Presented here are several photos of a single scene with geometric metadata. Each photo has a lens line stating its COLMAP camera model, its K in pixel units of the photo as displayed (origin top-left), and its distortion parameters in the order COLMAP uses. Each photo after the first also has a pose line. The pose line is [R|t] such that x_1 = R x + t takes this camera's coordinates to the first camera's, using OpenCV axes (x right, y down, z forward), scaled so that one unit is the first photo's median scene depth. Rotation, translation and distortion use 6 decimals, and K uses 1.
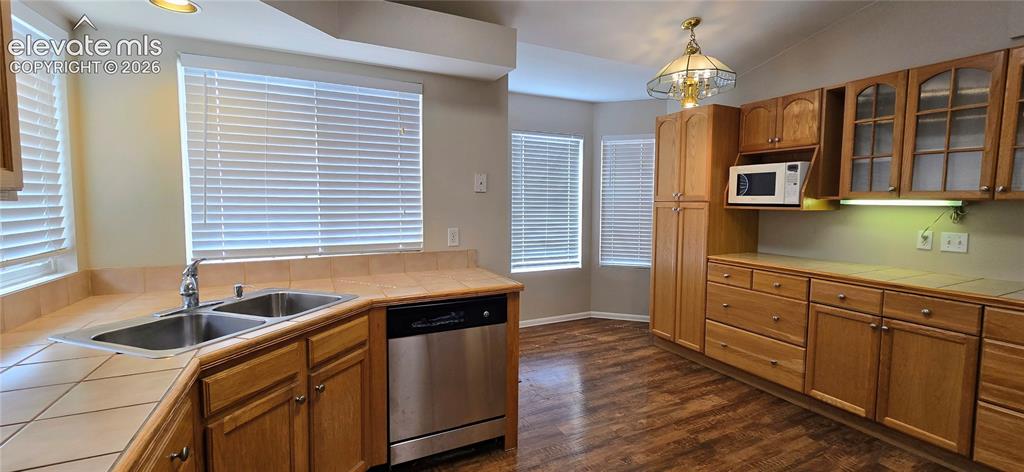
lens RADIAL K [[415.7, 0, 517.6], [0, 415.7, 230.1], [0, 0, 1]] dist [-0.009789, 0.002424]
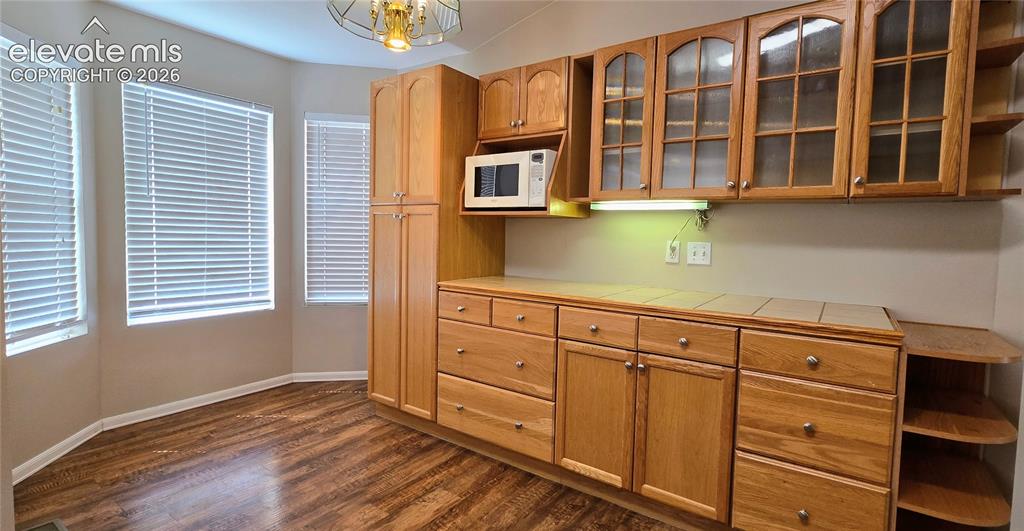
lens RADIAL K [[469.1, 0, 510.6], [0, 469.1, 258.8], [0, 0, 1]] dist [-0.001563, 0.000335]
pose [[0.883081, -0.011735, 0.469074, 0.240697], [0.015381, 0.999874, -0.003941, 0.035357], [-0.468969, 0.010695, 0.883150, 0.301581]]
